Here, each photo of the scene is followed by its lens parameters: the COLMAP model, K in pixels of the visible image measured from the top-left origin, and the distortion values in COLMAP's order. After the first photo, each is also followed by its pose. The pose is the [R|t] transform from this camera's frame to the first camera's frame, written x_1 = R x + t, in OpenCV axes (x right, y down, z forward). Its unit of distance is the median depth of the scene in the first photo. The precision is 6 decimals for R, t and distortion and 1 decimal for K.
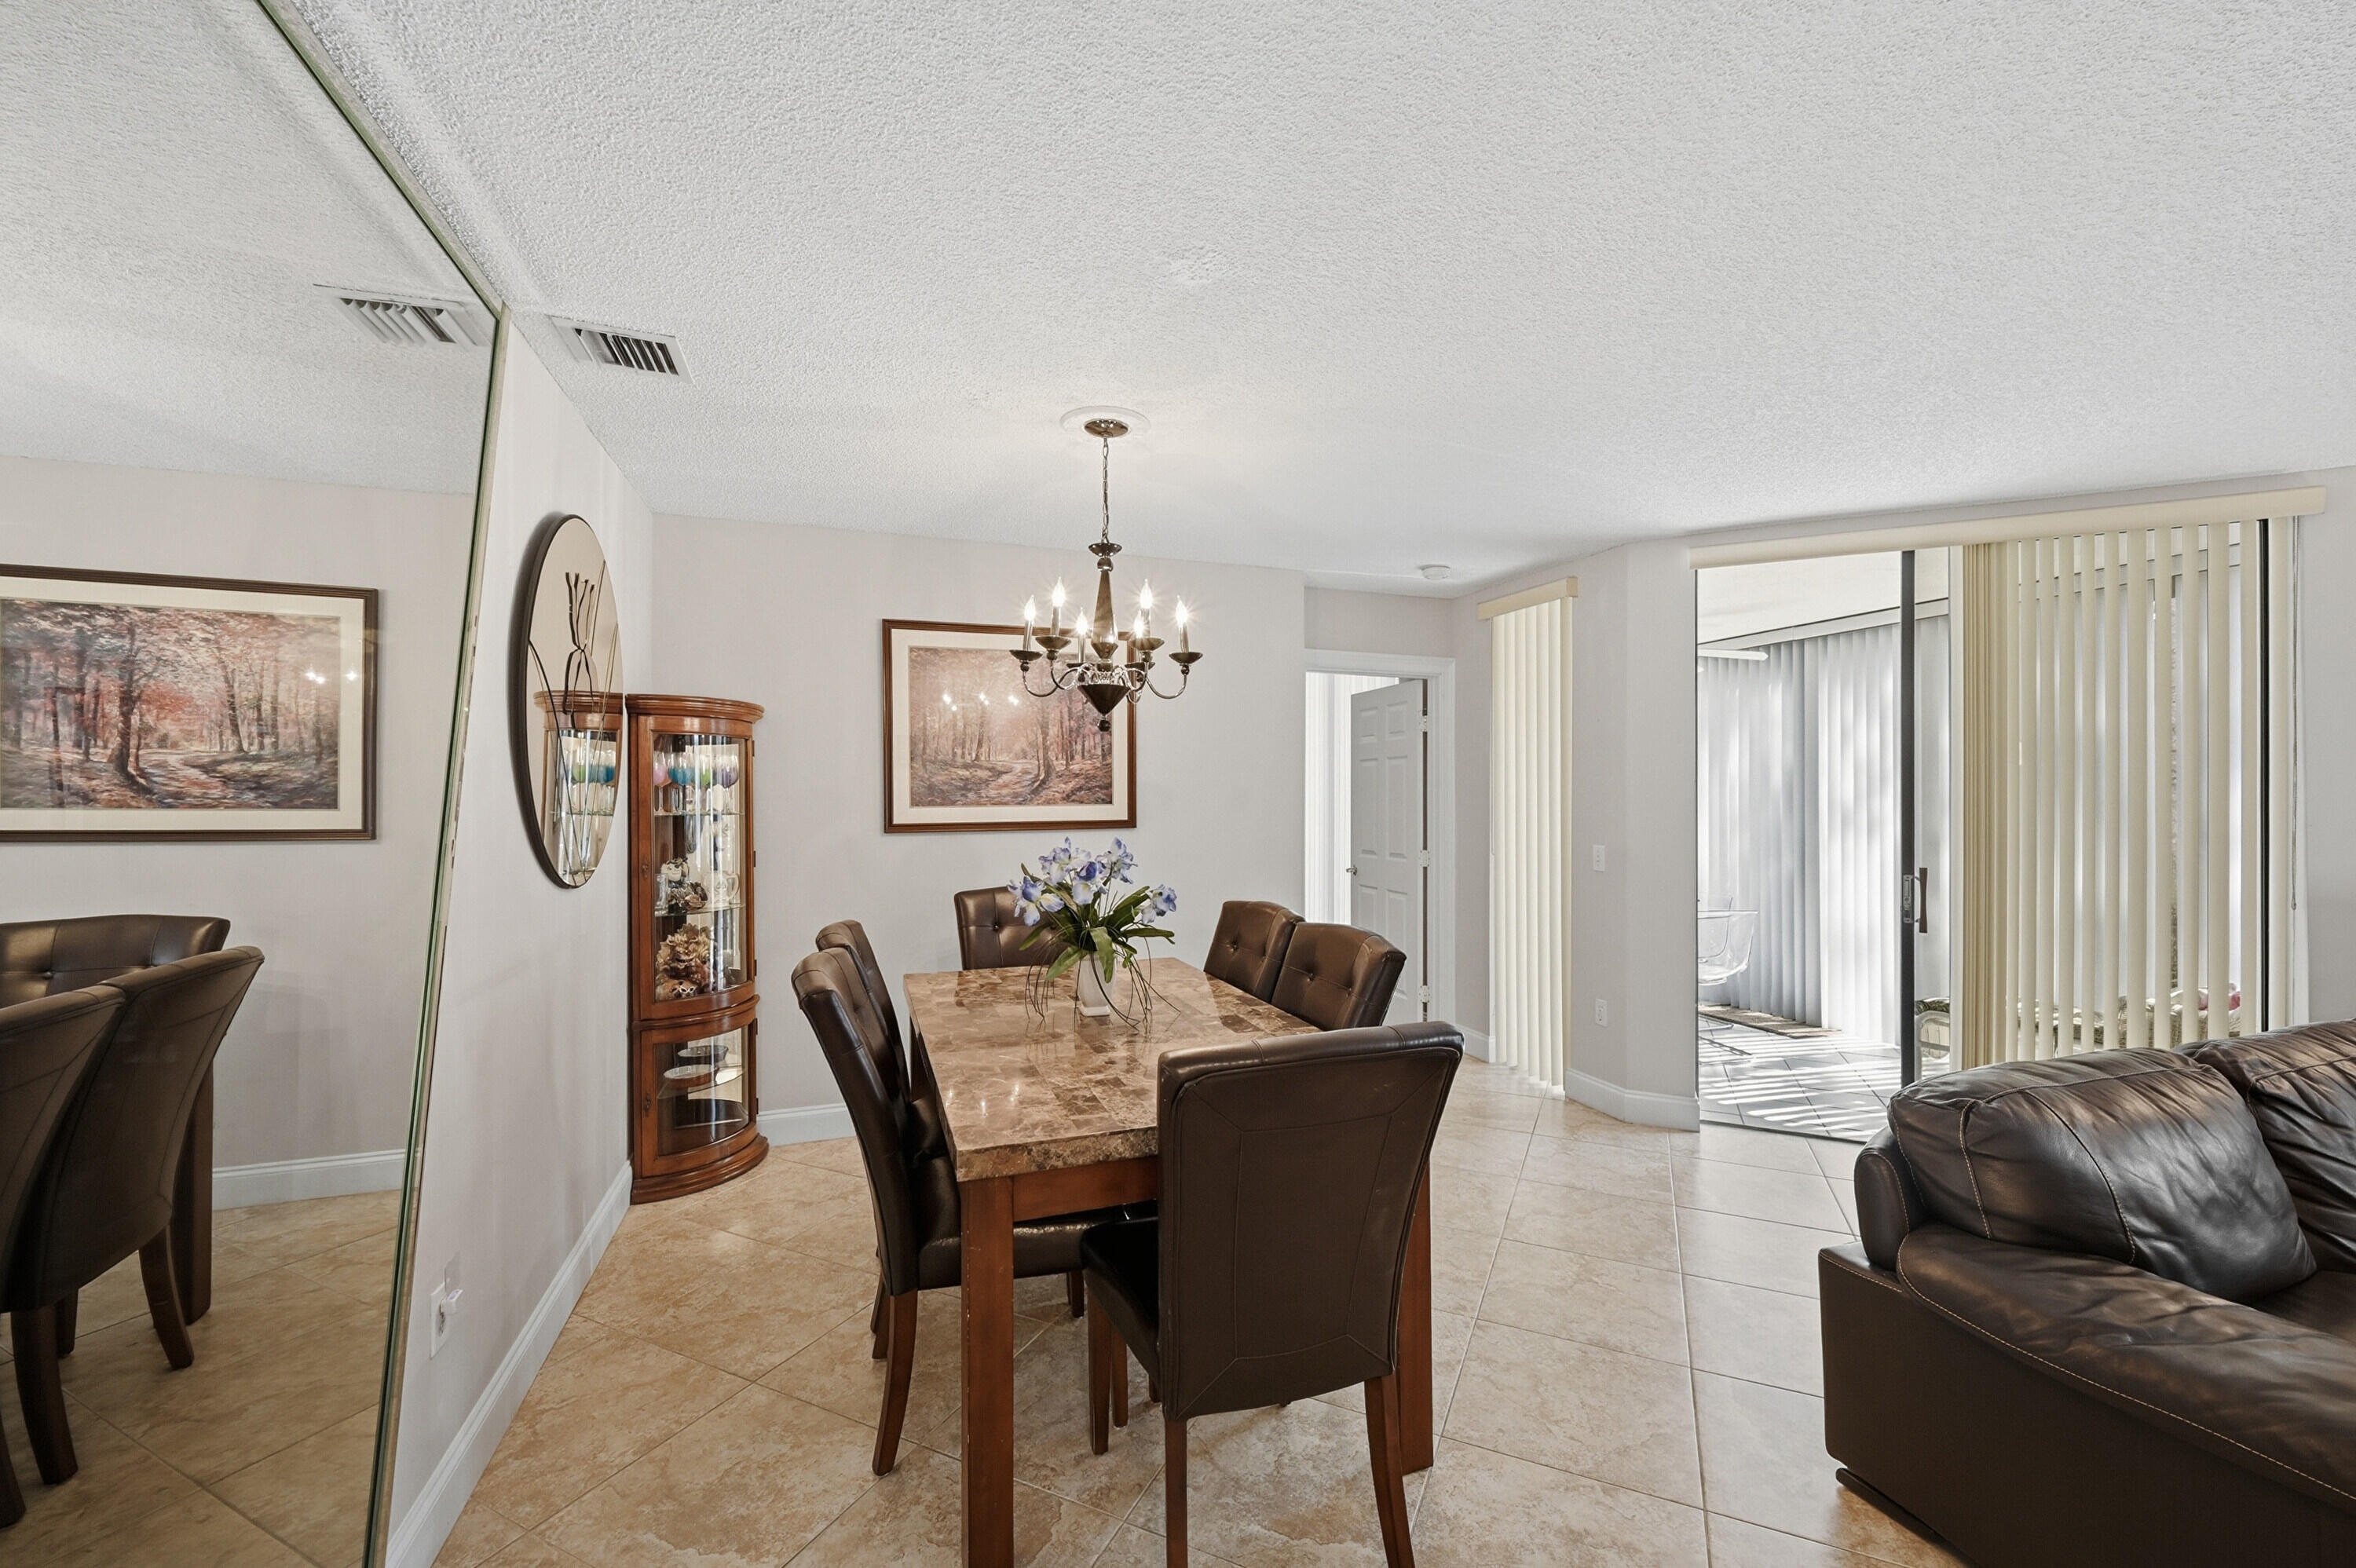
lens RADIAL K [[935.1, 0, 1199.4], [0, 935.1, 785.8], [0, 0, 1]] dist [-0.001161, 0.000620]
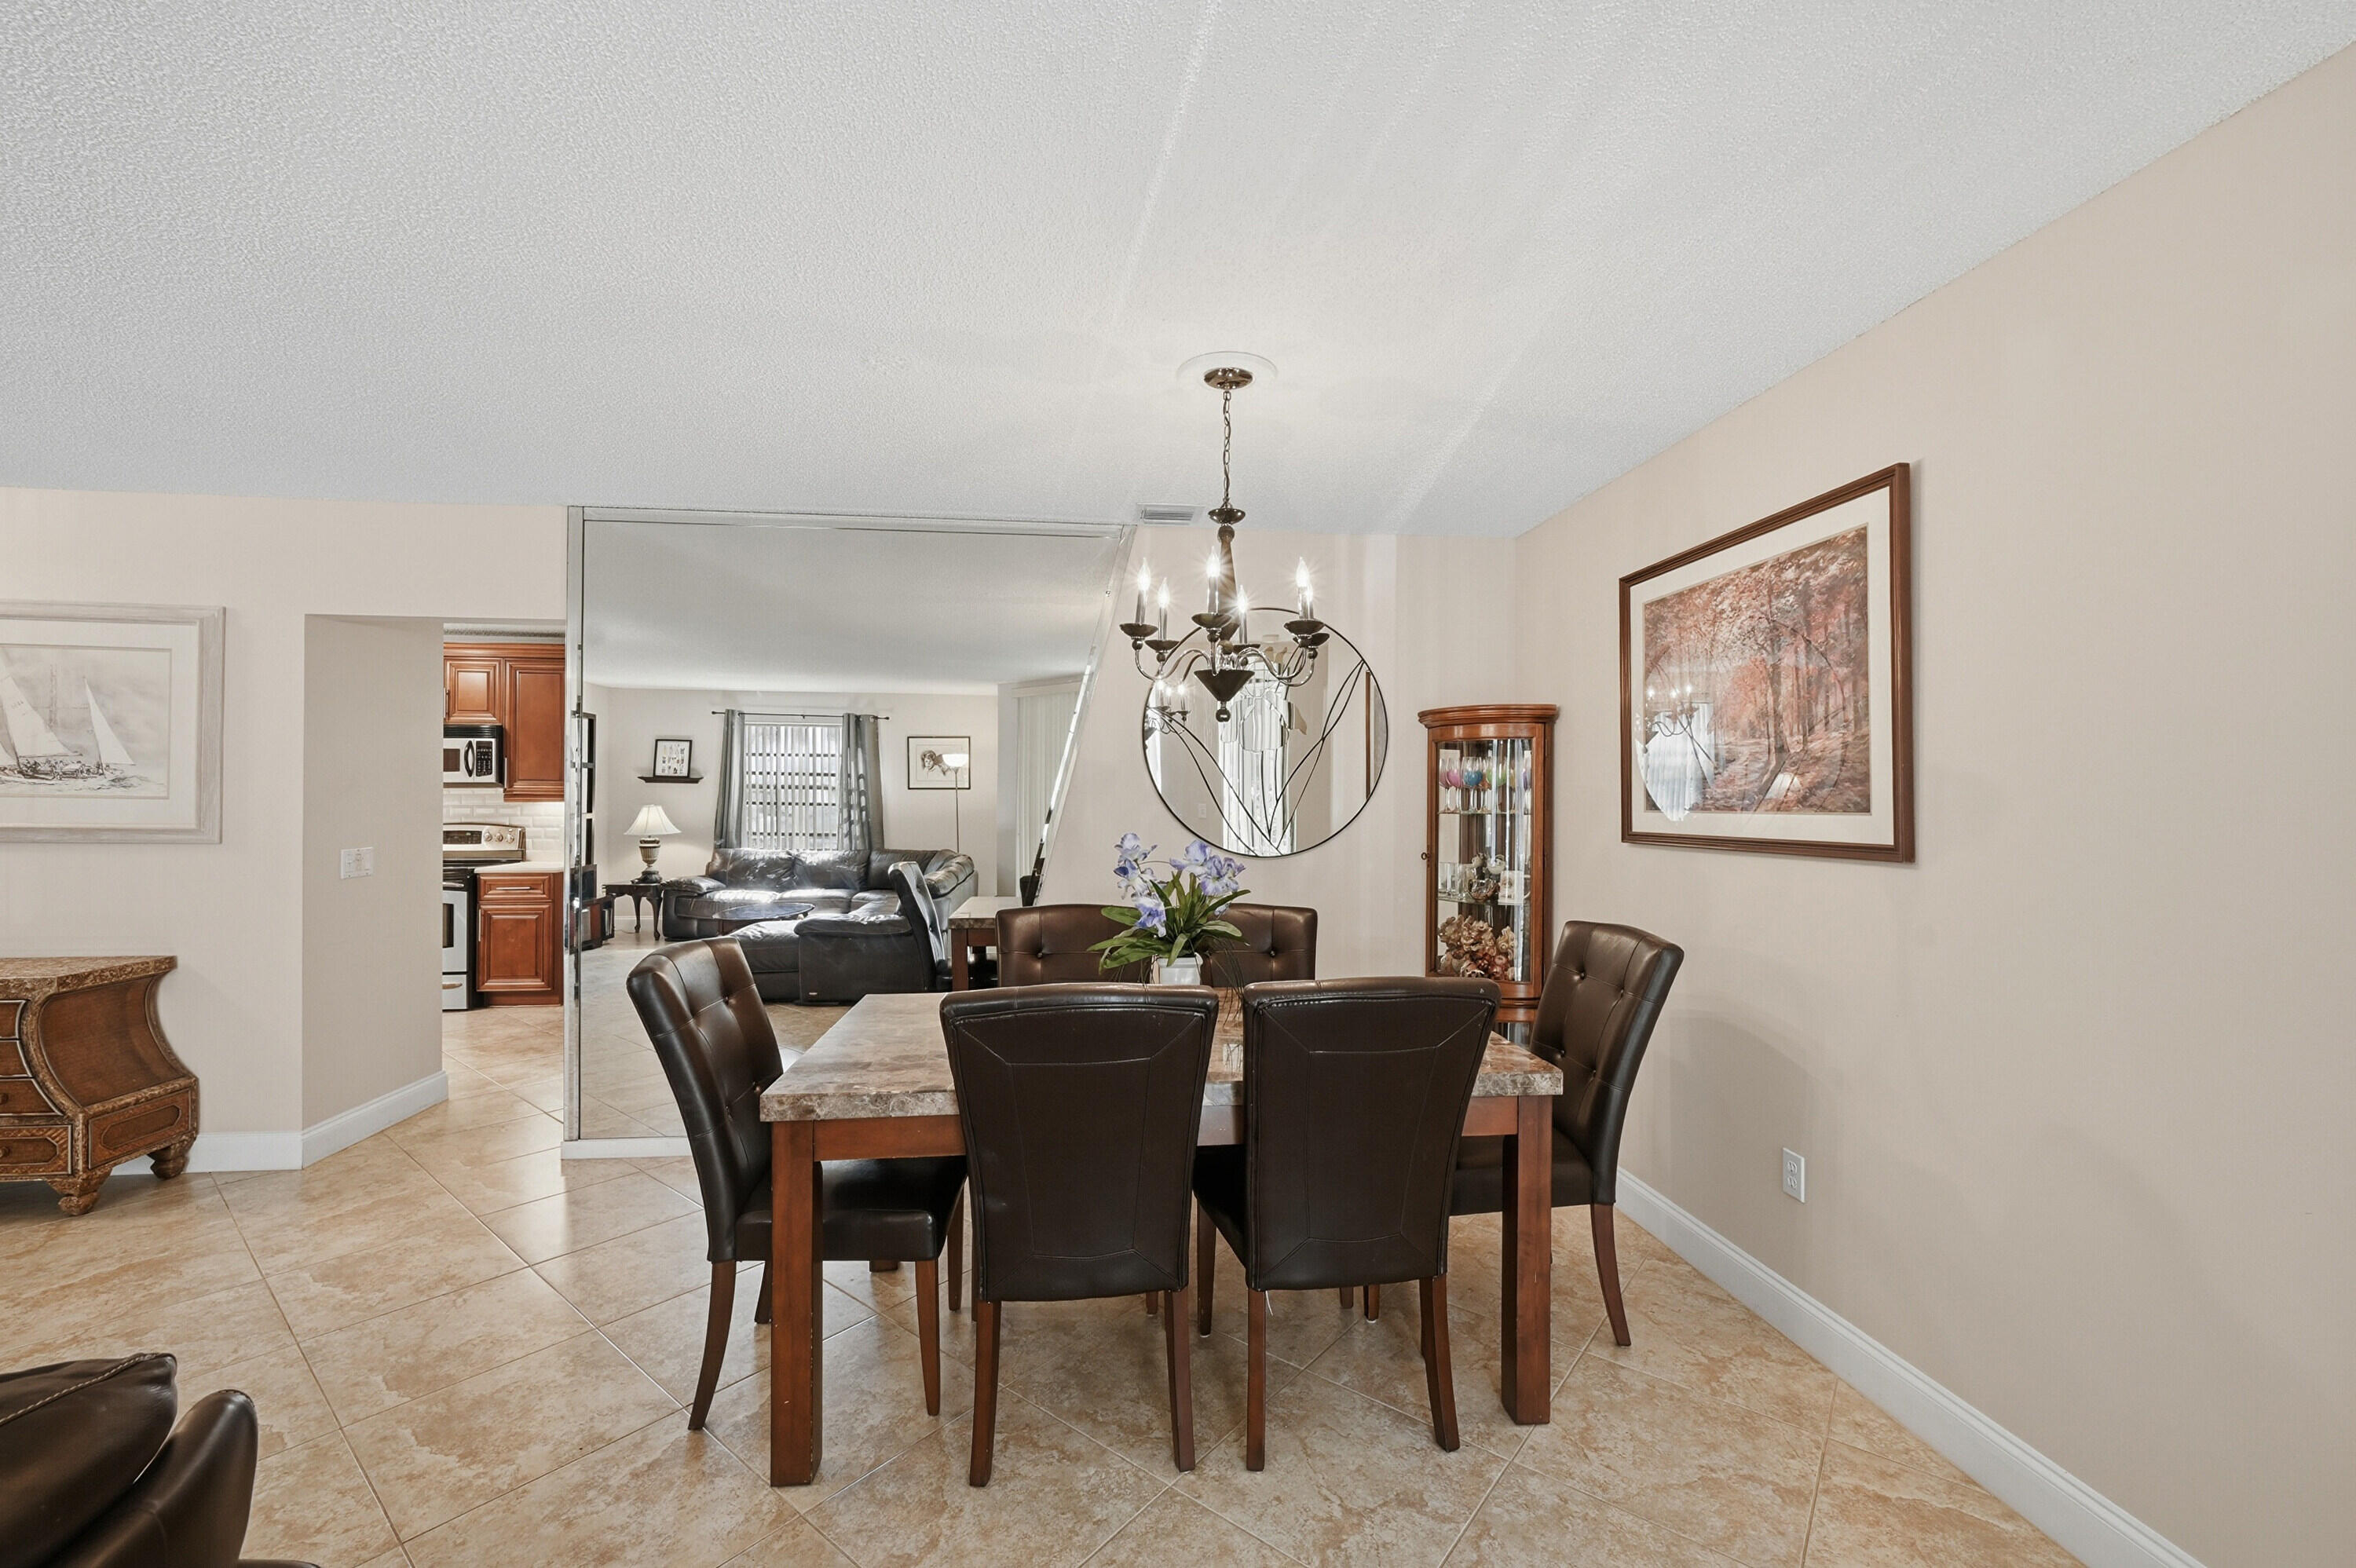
lens RADIAL K [[935.1, 0, 1173.6], [0, 935.1, 797.2], [0, 0, 1]] dist [-0.001161, 0.000620]
pose [[-0.242089, 0.001127, -0.970254, 0.579738], [0.005445, 0.999985, -0.000197, 0.009999], [0.970239, -0.005331, -0.242091, 0.876607]]
